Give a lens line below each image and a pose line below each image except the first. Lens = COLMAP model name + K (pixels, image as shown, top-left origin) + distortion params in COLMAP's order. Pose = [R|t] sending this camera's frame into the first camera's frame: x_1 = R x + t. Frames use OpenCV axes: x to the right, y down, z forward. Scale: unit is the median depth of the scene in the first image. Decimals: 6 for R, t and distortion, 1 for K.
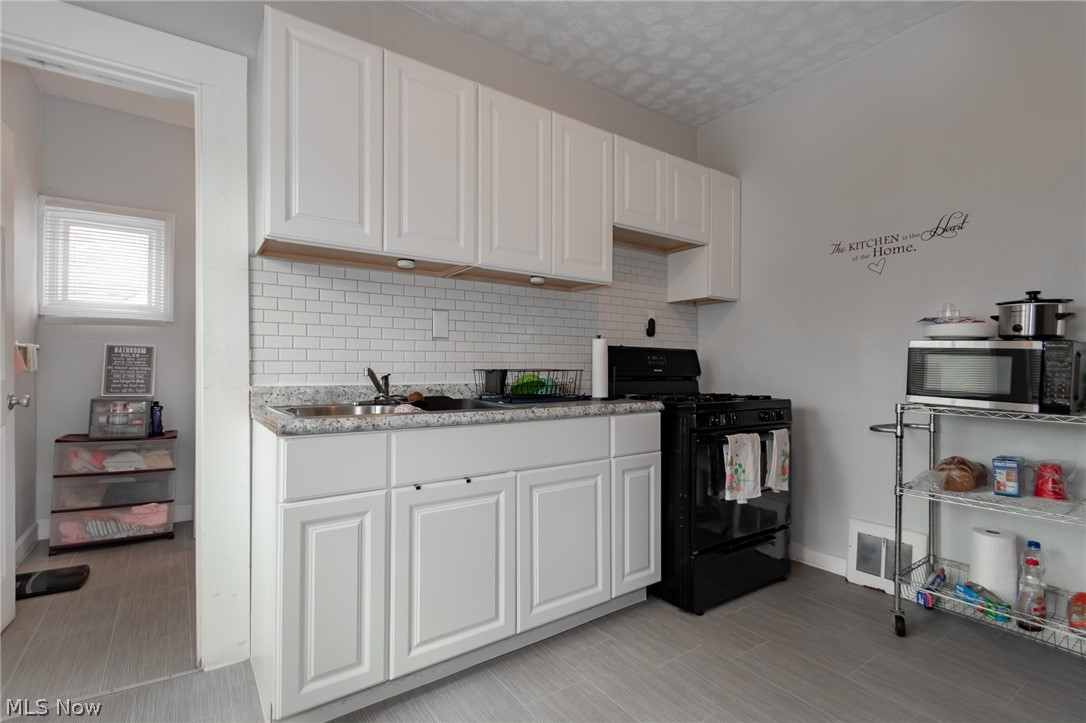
lens RADIAL K [[518.1, 0, 545.5], [0, 518.1, 356.5], [0, 0, 1]] dist [0.002507, 0.000859]
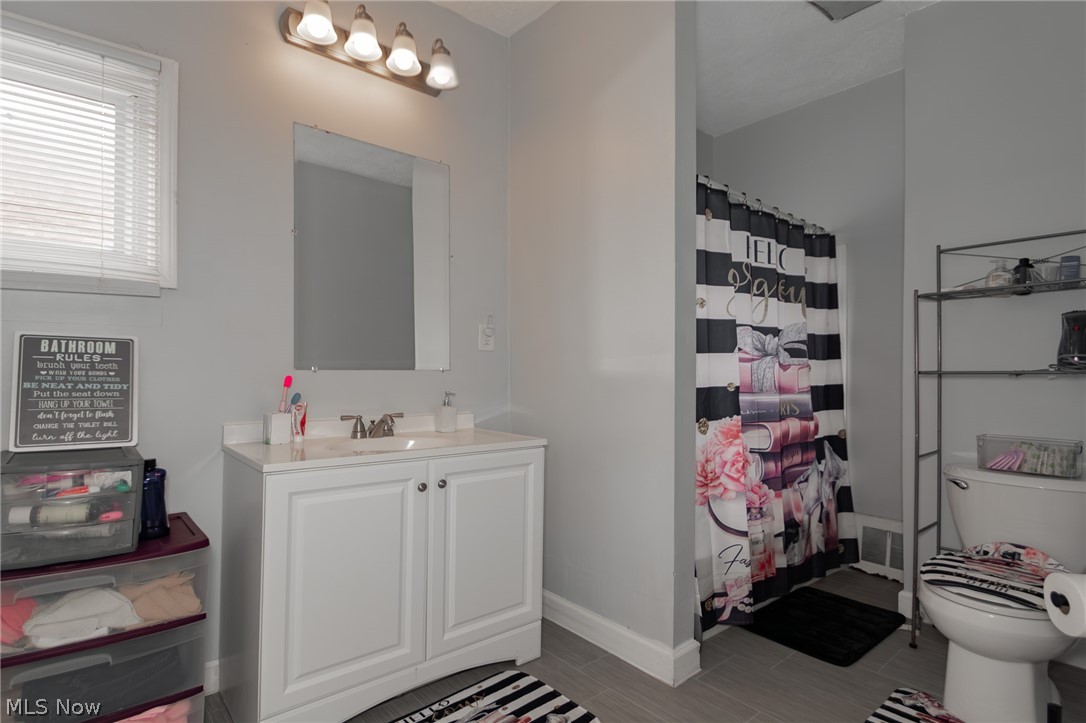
lens RADIAL K [[518.1, 0, 559.8], [0, 518.1, 355.9], [0, 0, 1]] dist [0.002507, 0.000859]
pose [[0.988915, -0.002889, 0.148455, -0.449301], [0.002238, 0.999987, 0.004552, -0.004964], [-0.148466, -0.004170, 0.988909, 0.485178]]
